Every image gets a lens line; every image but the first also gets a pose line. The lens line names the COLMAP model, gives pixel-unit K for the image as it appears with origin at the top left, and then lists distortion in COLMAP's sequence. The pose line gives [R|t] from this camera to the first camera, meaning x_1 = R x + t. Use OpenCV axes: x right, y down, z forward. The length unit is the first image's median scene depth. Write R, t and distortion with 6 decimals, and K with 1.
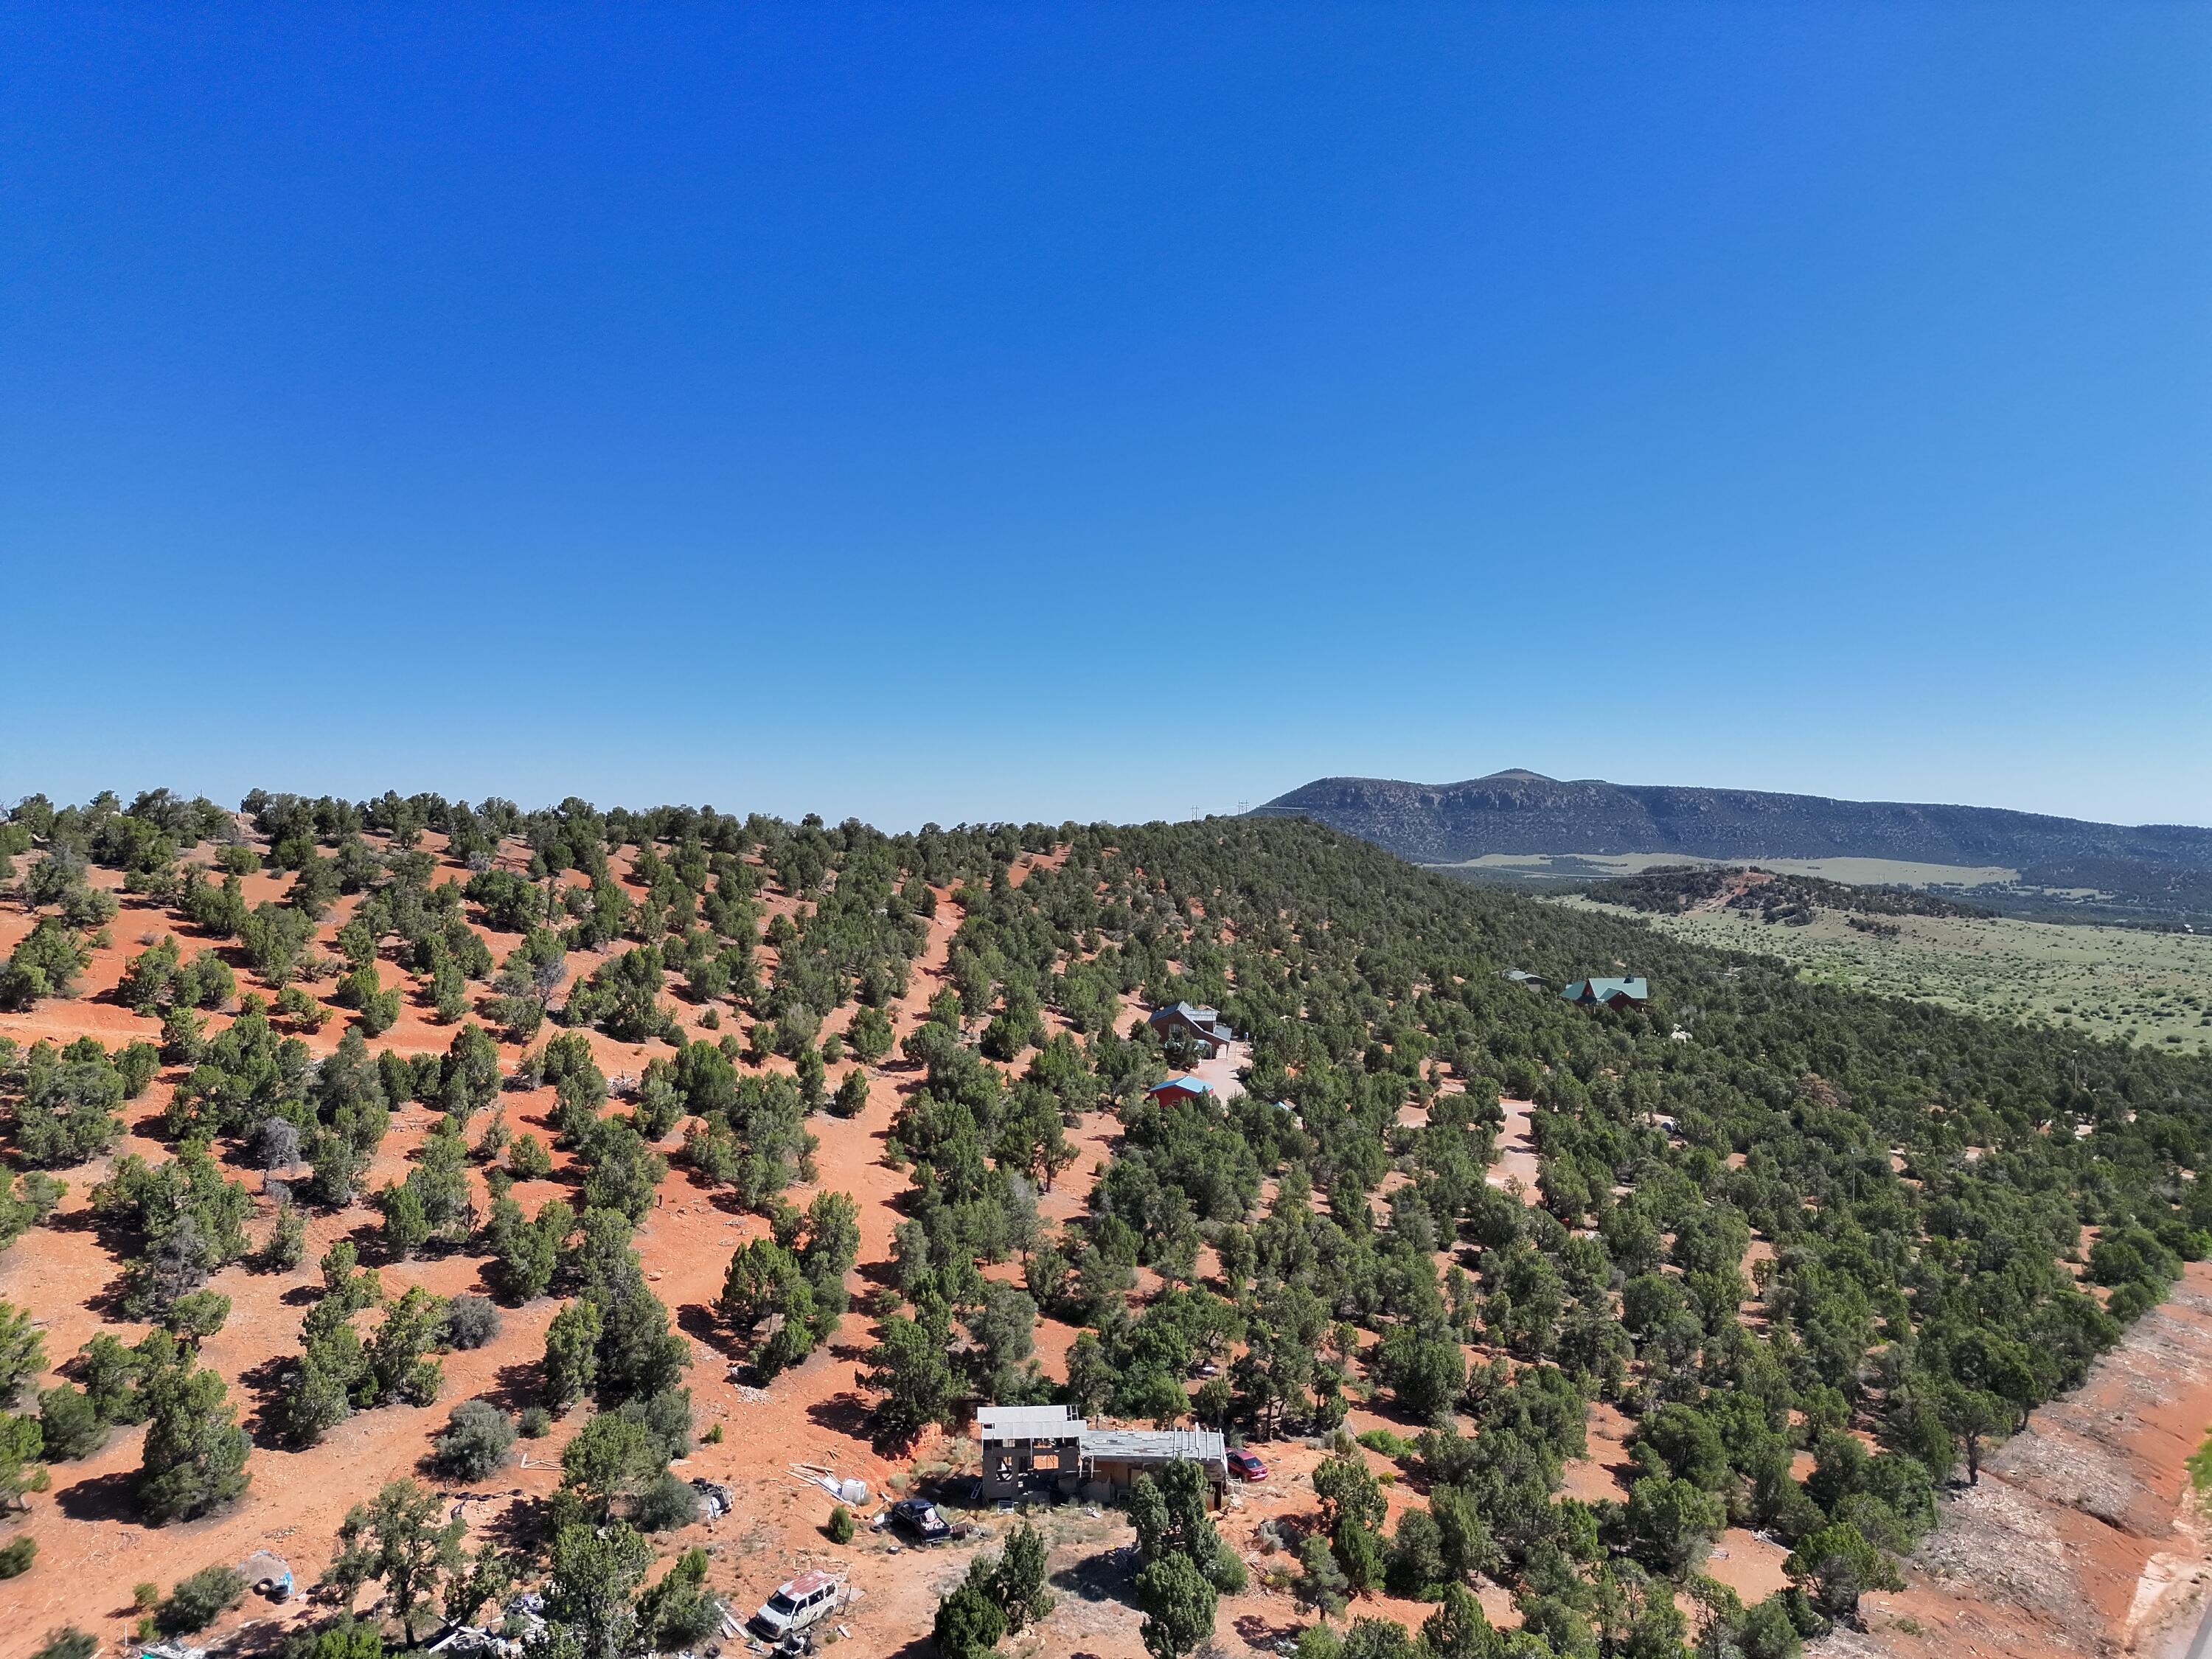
lens RADIAL K [[1552.4, 0, 1106.0], [0, 1552.4, 829.5], [0, 0, 1]] dist [0.073554, -0.068925]
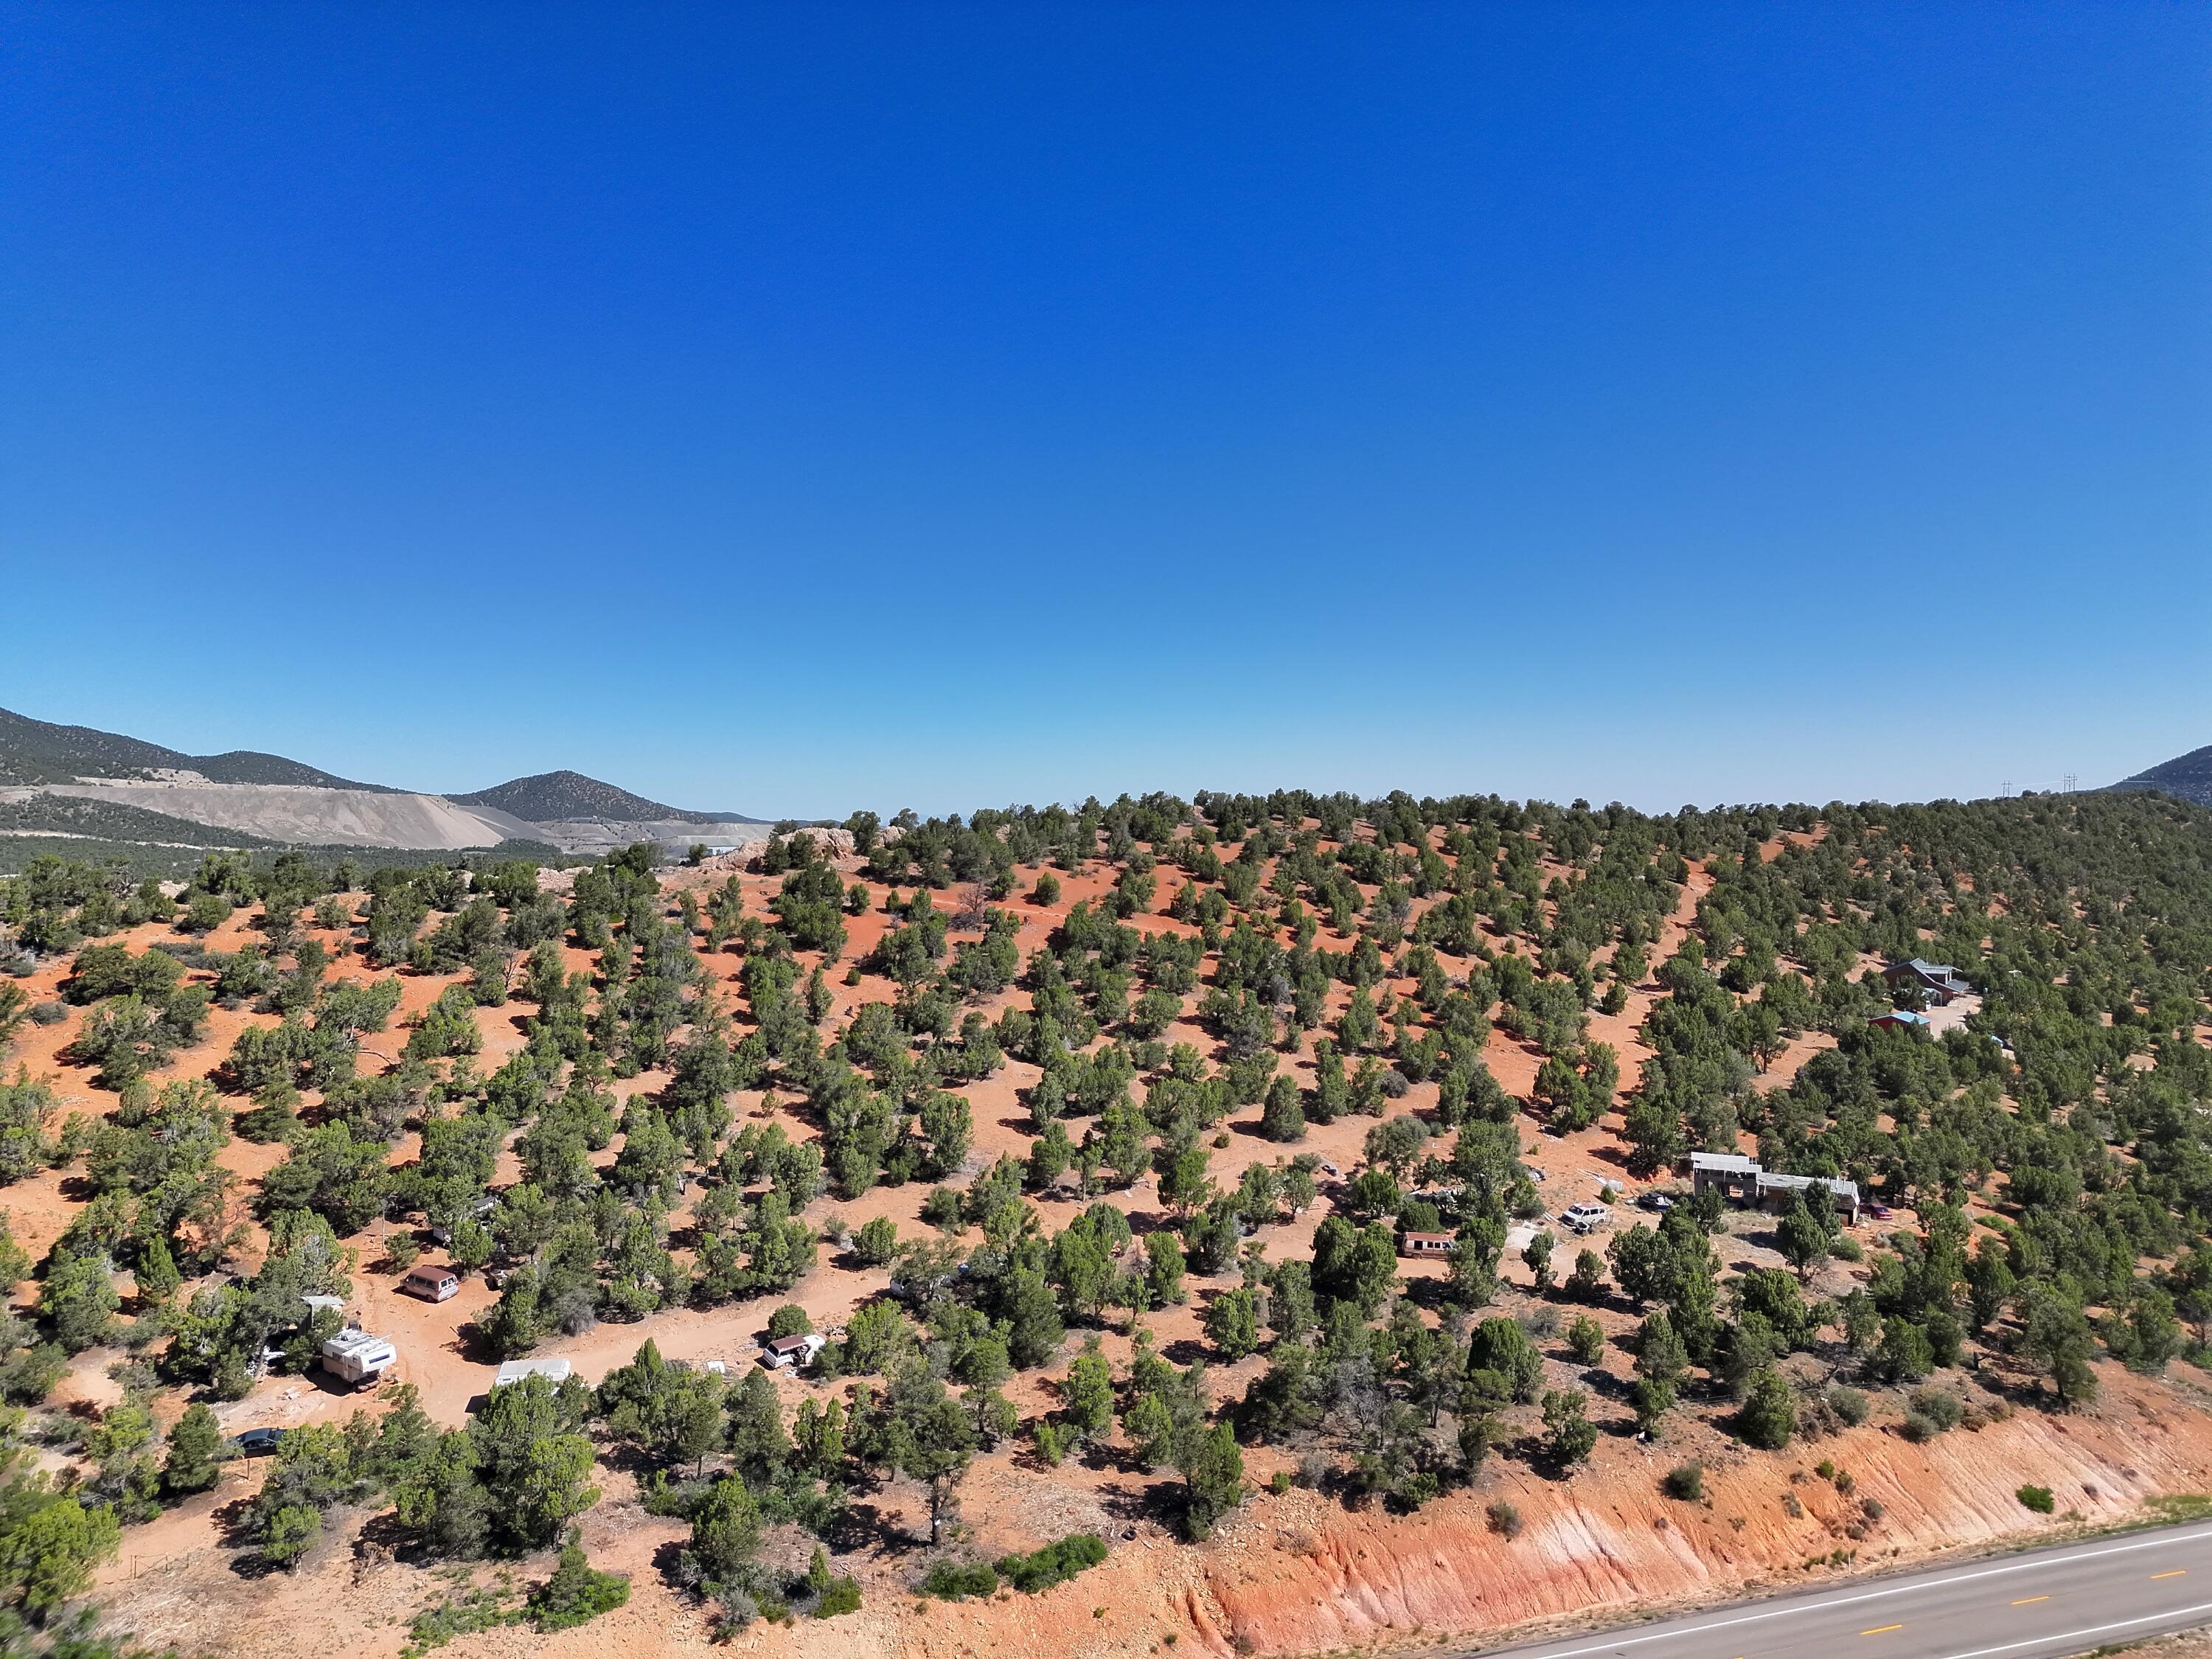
lens RADIAL K [[1552.4, 0, 1106.0], [0, 1552.4, 829.5], [0, 0, 1]] dist [0.073554, -0.068925]
pose [[0.887167, -0.006010, -0.461410, 0.067861], [0.010778, 0.999912, 0.007699, 0.000431], [0.461323, -0.011803, 0.887154, -0.381089]]
